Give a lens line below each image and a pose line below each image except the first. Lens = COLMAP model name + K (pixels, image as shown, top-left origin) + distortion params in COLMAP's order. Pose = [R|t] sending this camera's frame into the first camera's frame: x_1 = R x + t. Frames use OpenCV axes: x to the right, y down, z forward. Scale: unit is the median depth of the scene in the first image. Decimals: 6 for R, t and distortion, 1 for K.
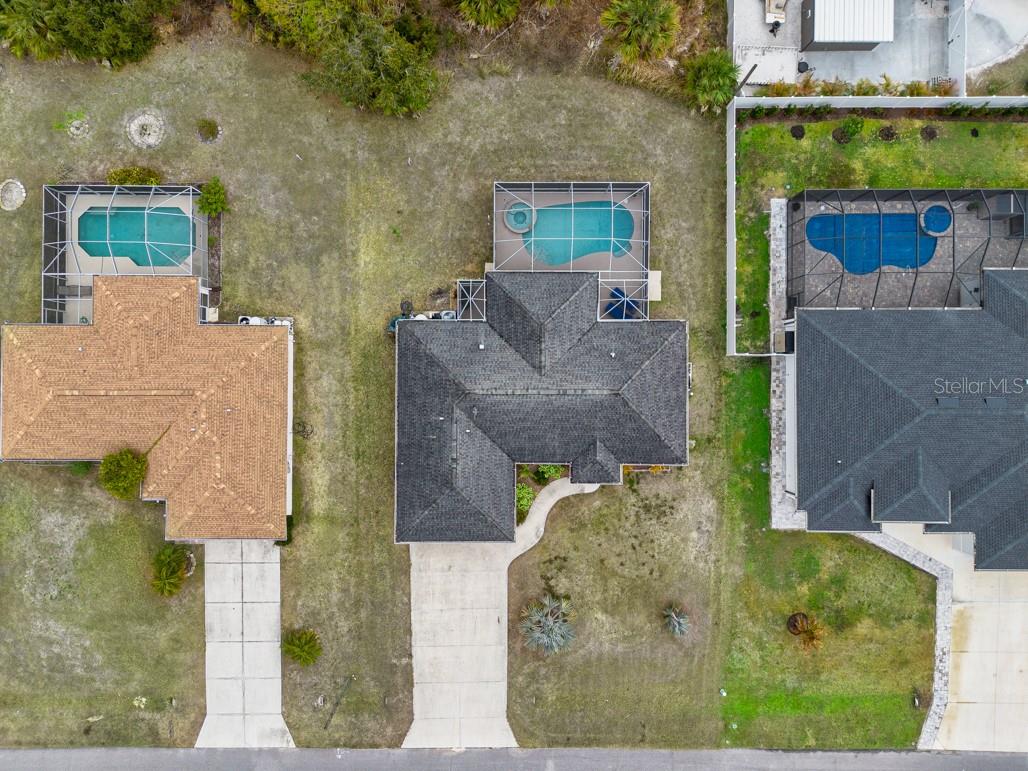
lens RADIAL K [[738.7, 0, 514.5], [0, 738.7, 366.8], [0, 0, 1]] dist [0.061698, -0.056870]
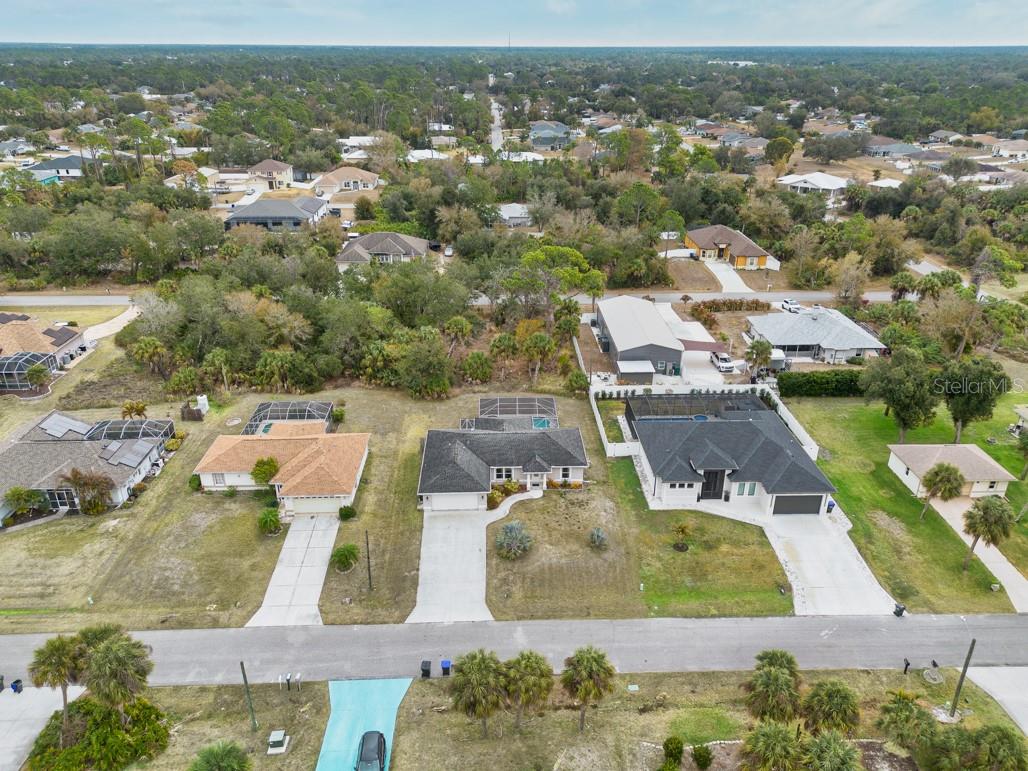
lens RADIAL K [[743.2, 0, 513.5], [0, 743.2, 366.8], [0, 0, 1]] dist [0.105631, -0.138640]
pose [[0.999401, -0.013331, 0.031934, 0.002591], [0.034589, 0.412574, -0.910267, 1.537671], [-0.001040, 0.910826, 0.412788, 0.052980]]
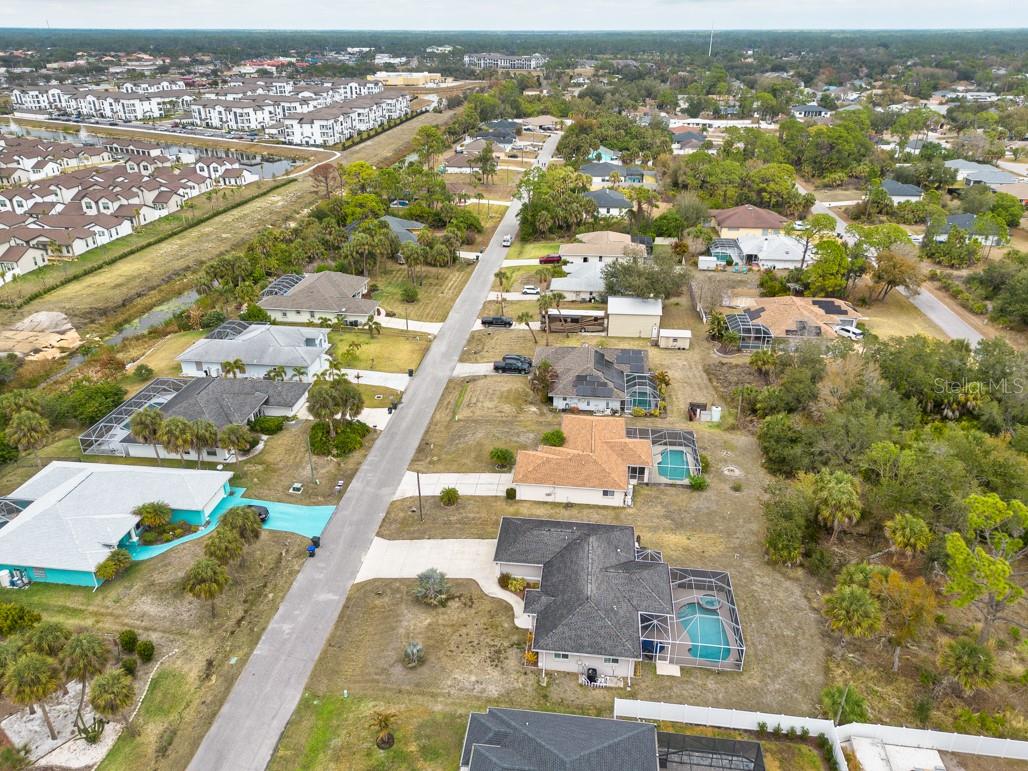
lens RADIAL K [[738.7, 0, 514.5], [0, 738.7, 366.8], [0, 0, 1]] dist [0.061698, -0.056870]
pose [[-0.113004, 0.405946, -0.906884, 1.176806], [-0.993387, -0.027506, 0.111470, 0.025841], [0.020306, 0.913483, 0.406370, -0.014801]]
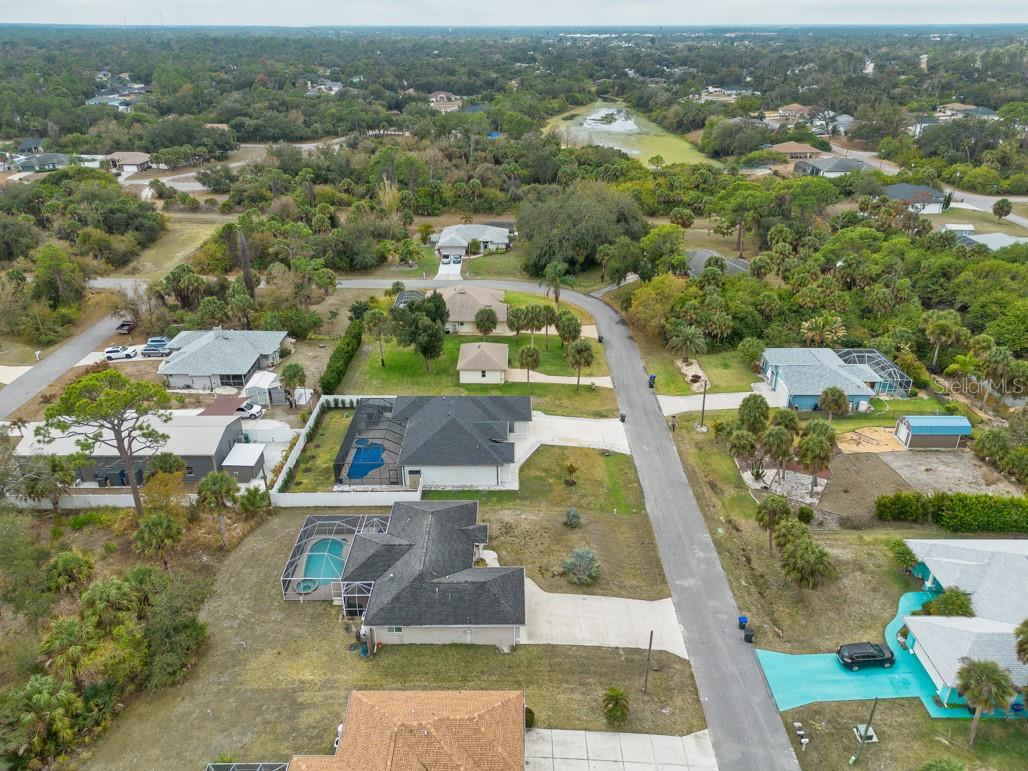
lens RADIAL K [[738.7, 0, 514.5], [0, 738.7, 366.8], [0, 0, 1]] dist [0.061698, -0.056870]
pose [[-0.003967, -0.416937, 0.908927, -1.138134], [0.999790, 0.016615, 0.011985, 0.180021], [-0.020099, 0.908783, 0.416784, -0.009081]]
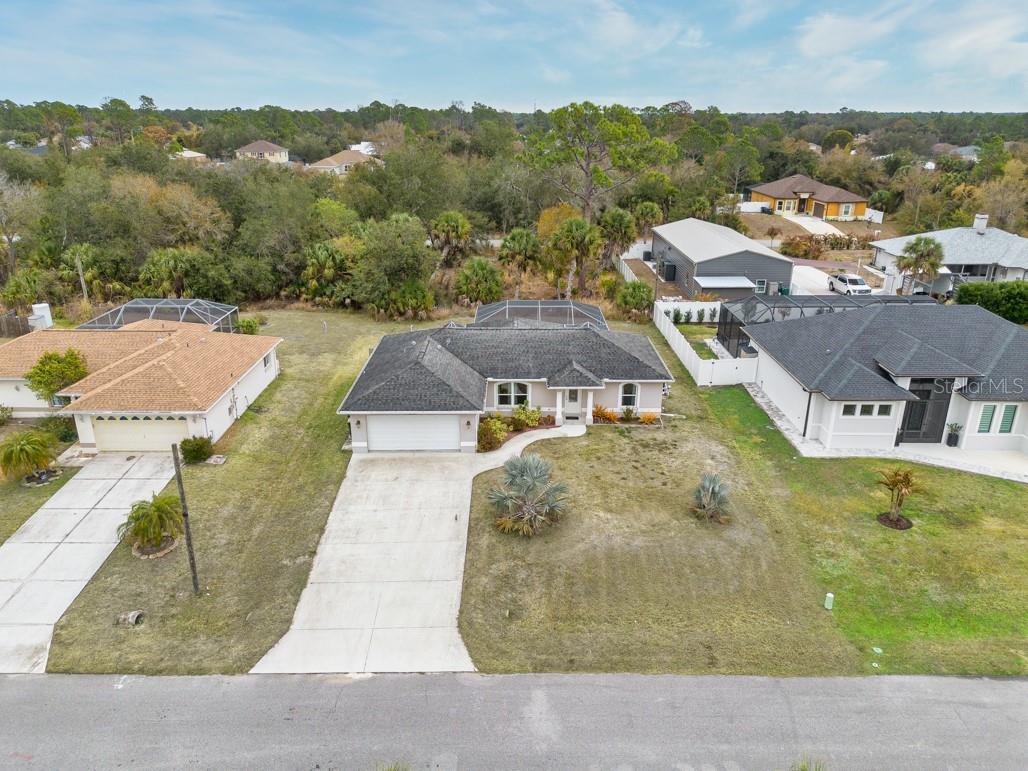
lens RADIAL K [[738.7, 0, 514.5], [0, 738.7, 366.8], [0, 0, 1]] dist [0.061698, -0.056870]
pose [[0.999992, 0.000298, 0.003905, 0.029994], [0.003572, 0.339514, -0.940594, 0.931212], [-0.001606, 0.940601, 0.339510, 0.631736]]
